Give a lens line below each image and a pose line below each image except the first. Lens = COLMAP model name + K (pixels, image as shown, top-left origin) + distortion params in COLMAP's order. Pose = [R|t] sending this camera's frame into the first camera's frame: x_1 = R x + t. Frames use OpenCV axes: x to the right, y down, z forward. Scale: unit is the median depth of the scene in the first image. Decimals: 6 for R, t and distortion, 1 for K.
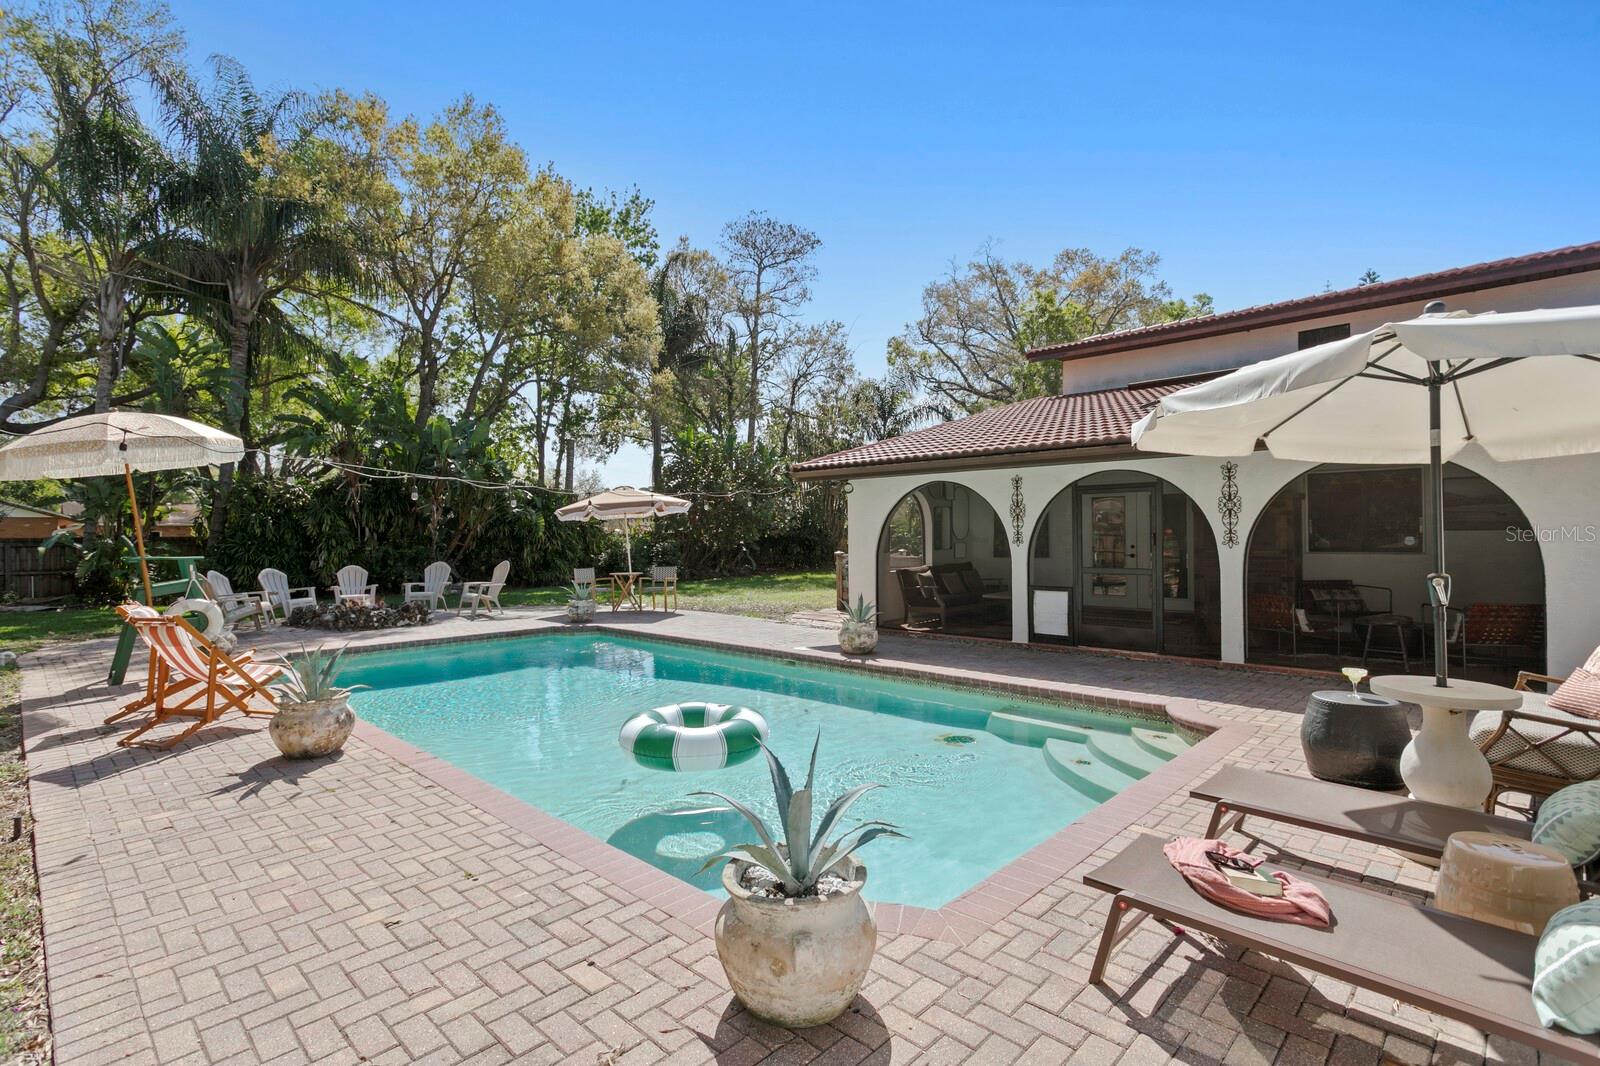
lens RADIAL K [[761.0, 0, 800.0], [0, 761.0, 533.0], [0, 0, 1]] dist [0.000147, -0.005590]
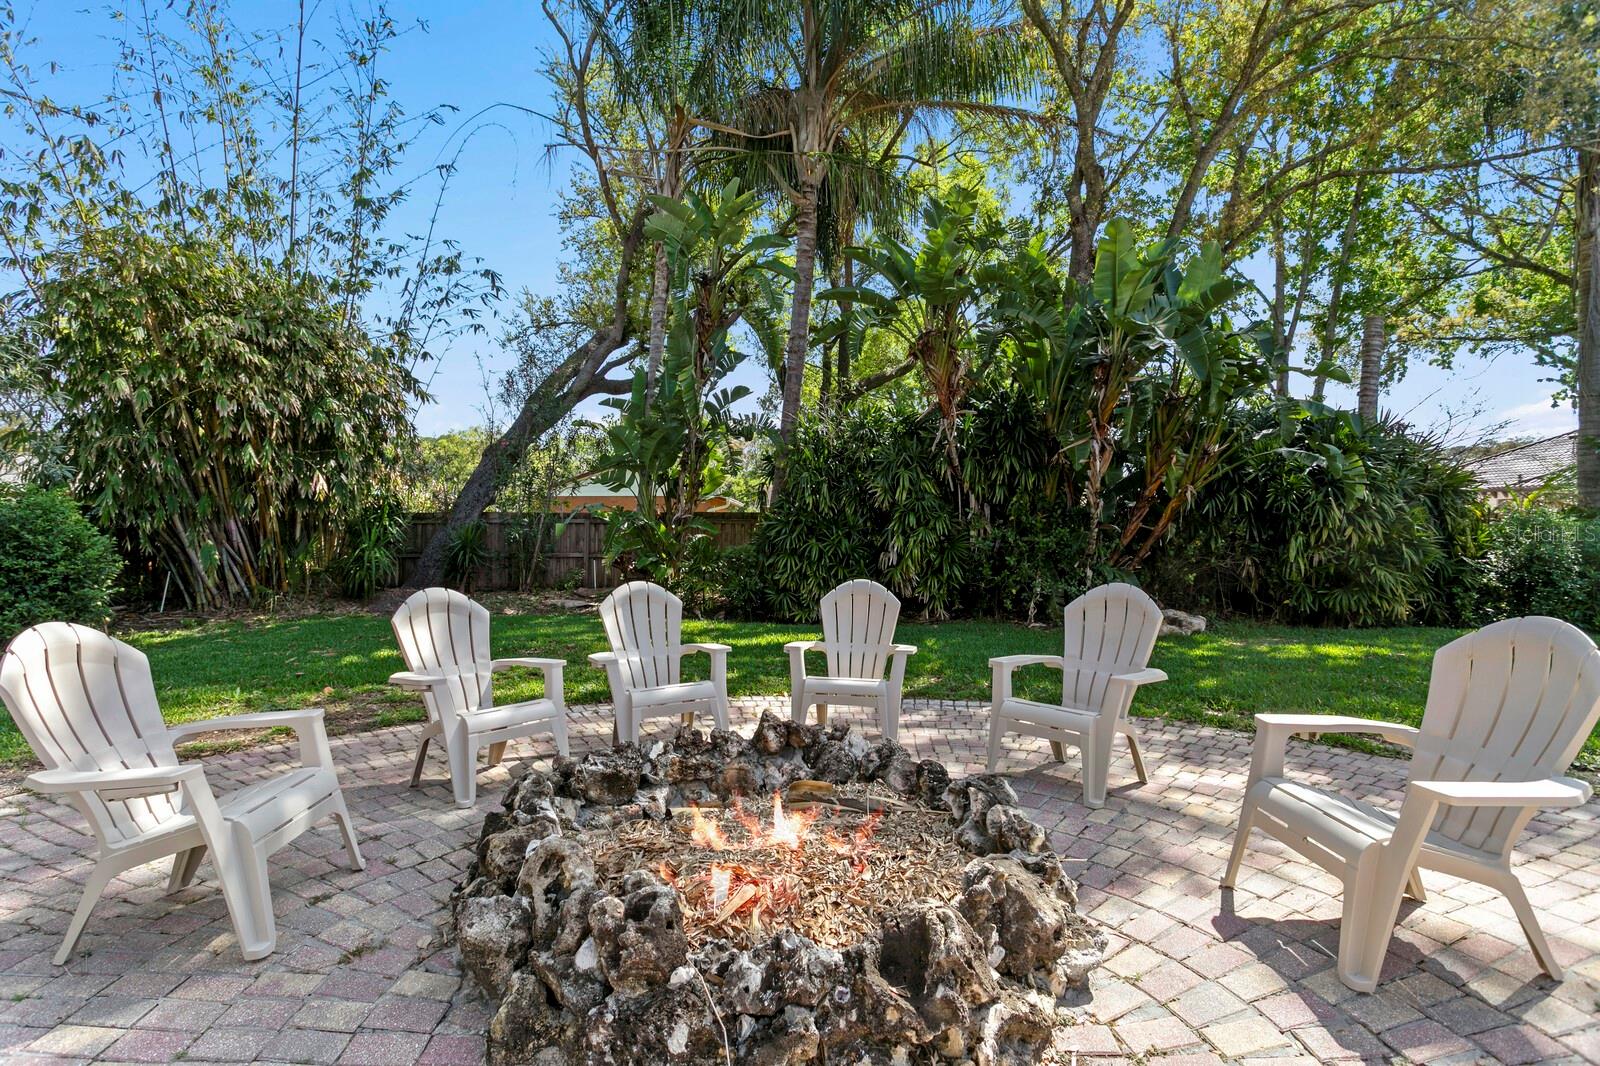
lens RADIAL K [[759.2, 0, 758.3], [0, 759.2, 529.1], [0, 0, 1]] dist [0.026020, 0.000223]
pose [[0.652919, 0.012917, -0.757317, -0.259401], [-0.005961, 0.999911, 0.011915, 0.012346], [0.757404, -0.003265, 0.652938, 0.534229]]
